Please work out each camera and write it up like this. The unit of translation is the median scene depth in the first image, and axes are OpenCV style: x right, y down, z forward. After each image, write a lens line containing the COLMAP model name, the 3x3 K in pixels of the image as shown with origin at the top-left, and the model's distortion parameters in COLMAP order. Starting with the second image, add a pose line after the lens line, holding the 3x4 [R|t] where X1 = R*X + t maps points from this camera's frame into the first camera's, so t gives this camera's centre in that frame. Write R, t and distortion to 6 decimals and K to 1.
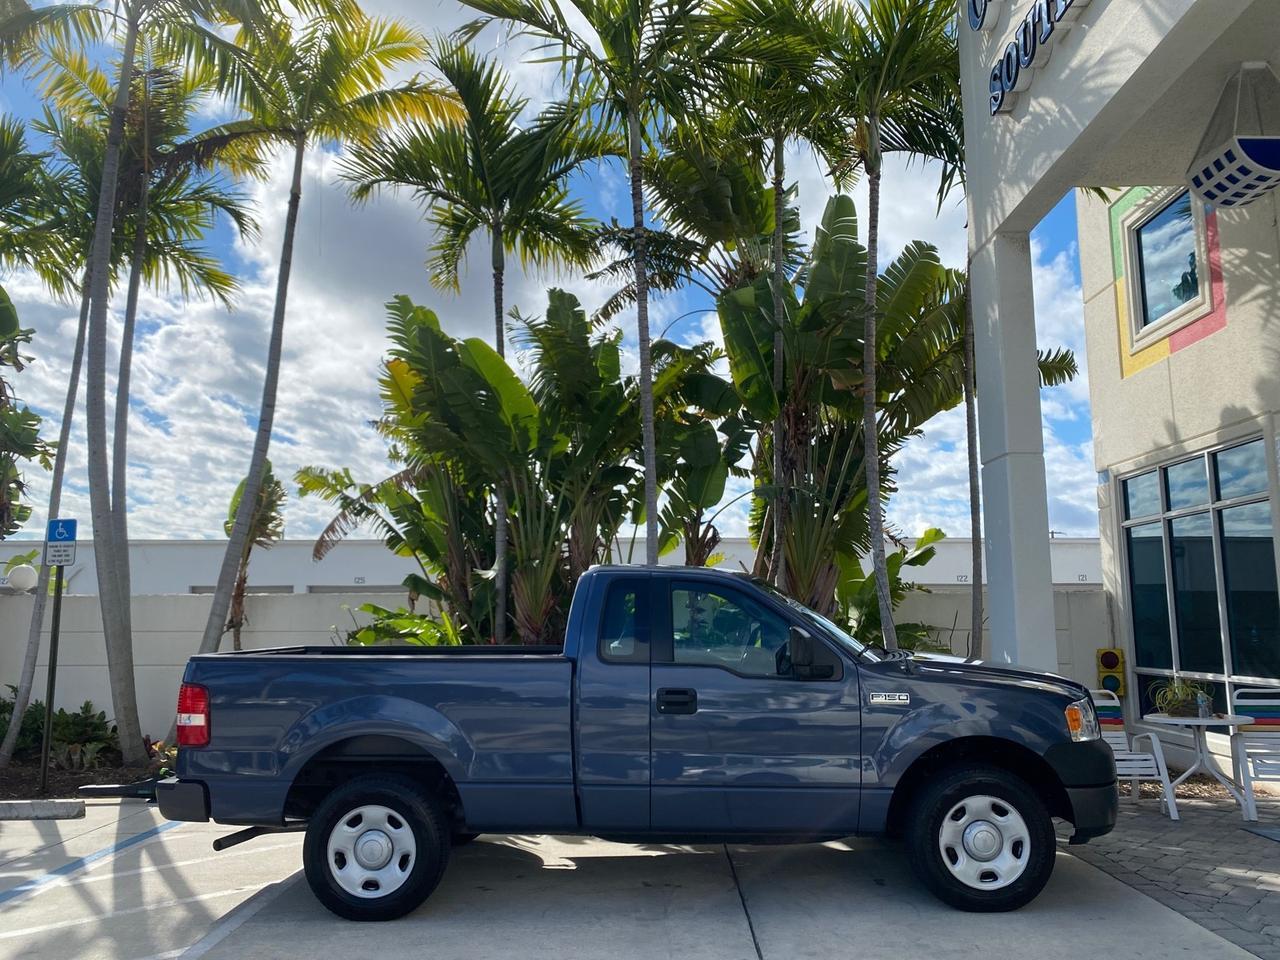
lens RADIAL K [[982.5, 0, 641.5], [0, 982.5, 480.1], [0, 0, 1]] dist [0.029602, -0.030762]
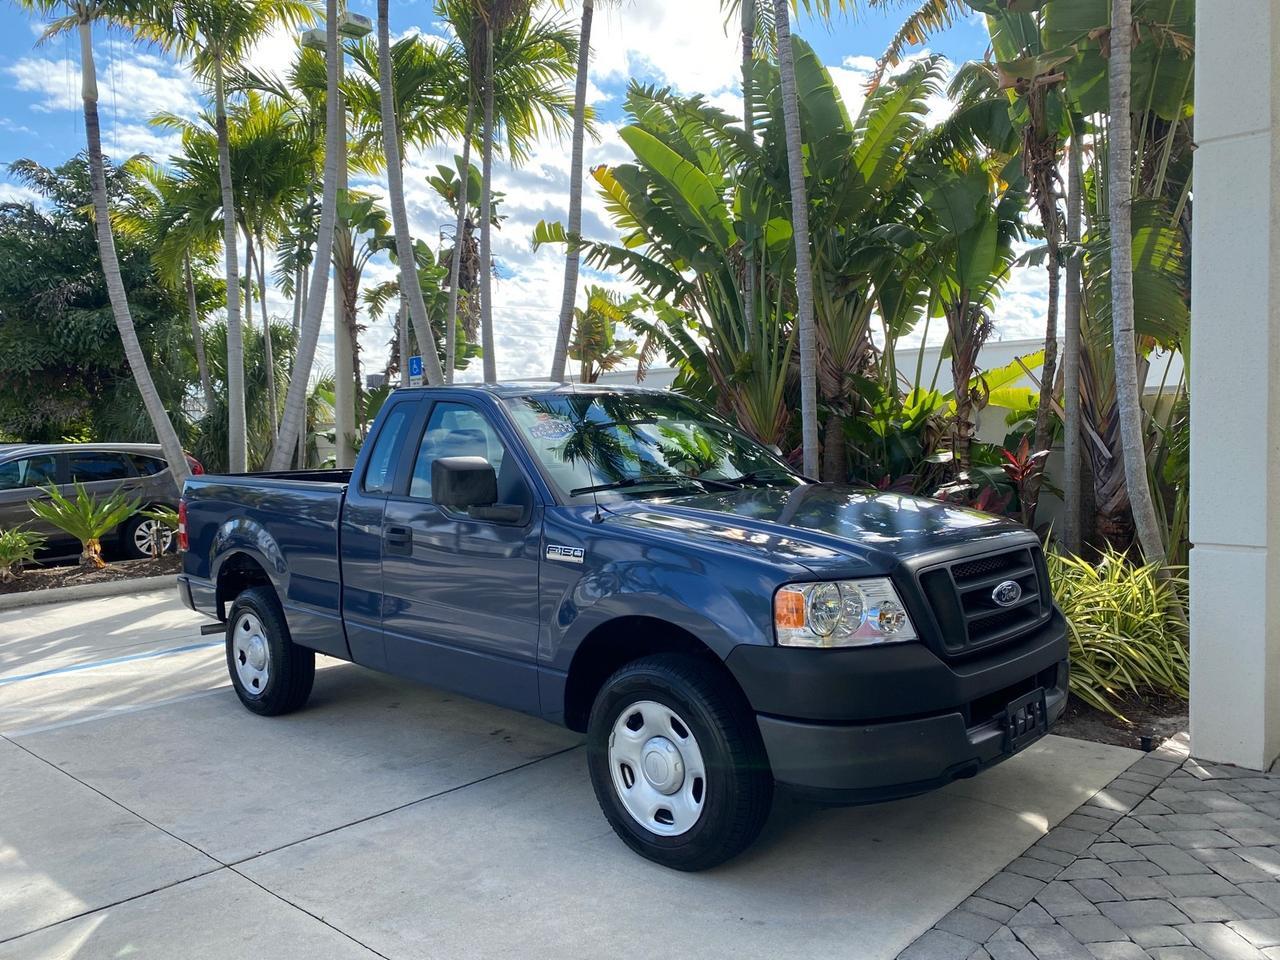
lens RADIAL K [[982.5, 0, 639.4], [0, 982.5, 473.3], [0, 0, 1]] dist [0.029602, -0.030762]
pose [[0.737709, 0.019686, -0.674832, 0.384653], [0.105286, 0.983990, 0.143801, 0.031834], [0.666858, -0.177134, 0.723826, 0.257974]]
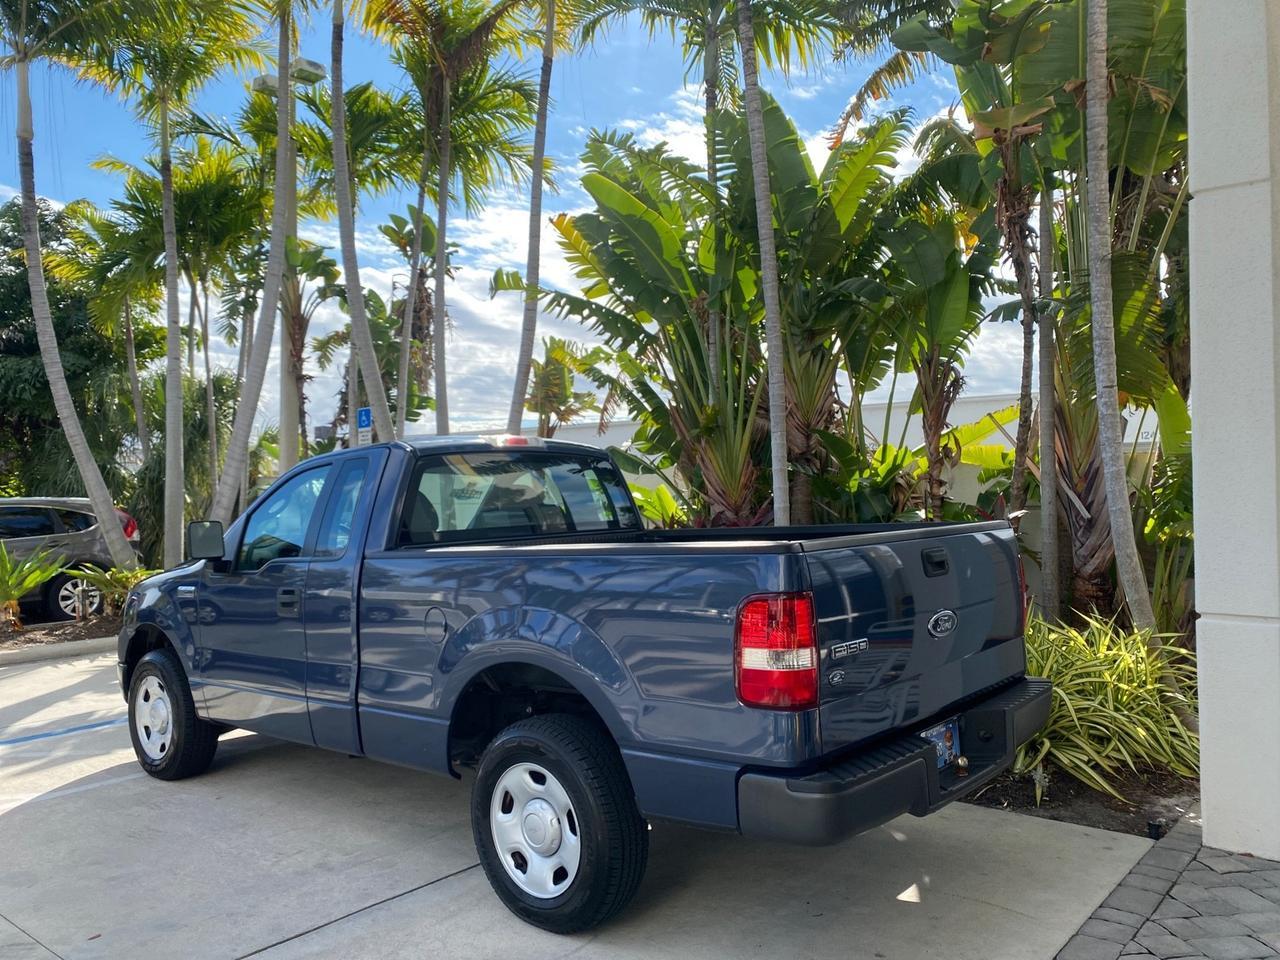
lens RADIAL K [[982.5, 0, 638.3], [0, 982.5, 474.2], [0, 0, 1]] dist [0.029602, -0.030762]
pose [[0.768910, -0.012753, -0.639230, 0.355400], [0.096691, 0.990621, 0.096543, 0.031928], [0.632003, -0.136040, 0.762932, 0.280058]]
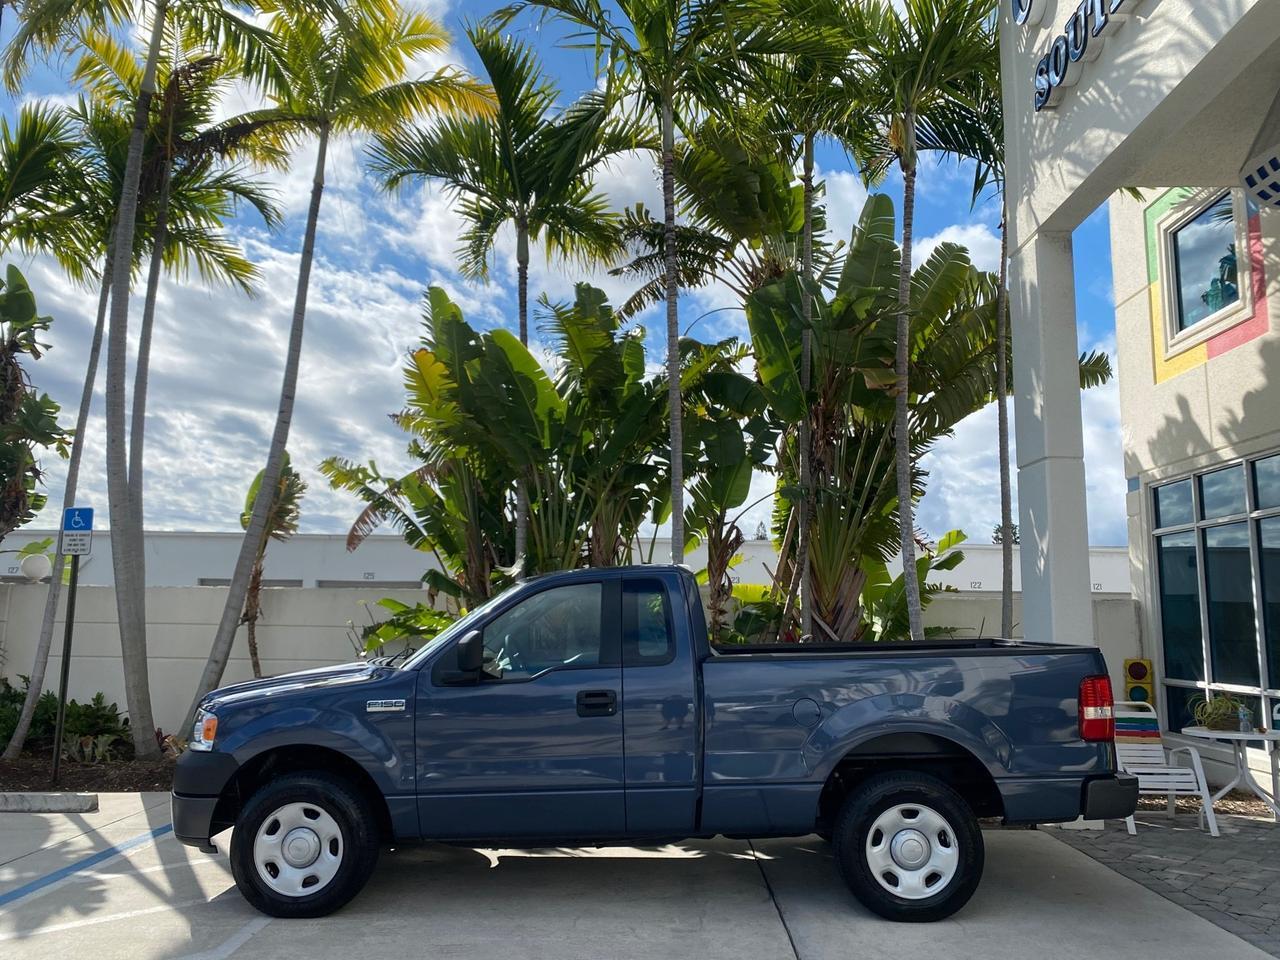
lens RADIAL K [[982.5, 0, 640.6], [0, 982.5, 477.7], [0, 0, 1]] dist [0.029602, -0.030762]
pose [[0.999824, 0.017653, -0.006354, -0.017845], [-0.017676, 0.999838, -0.003461, 0.002745], [0.006292, 0.003572, 0.999974, 0.015333]]
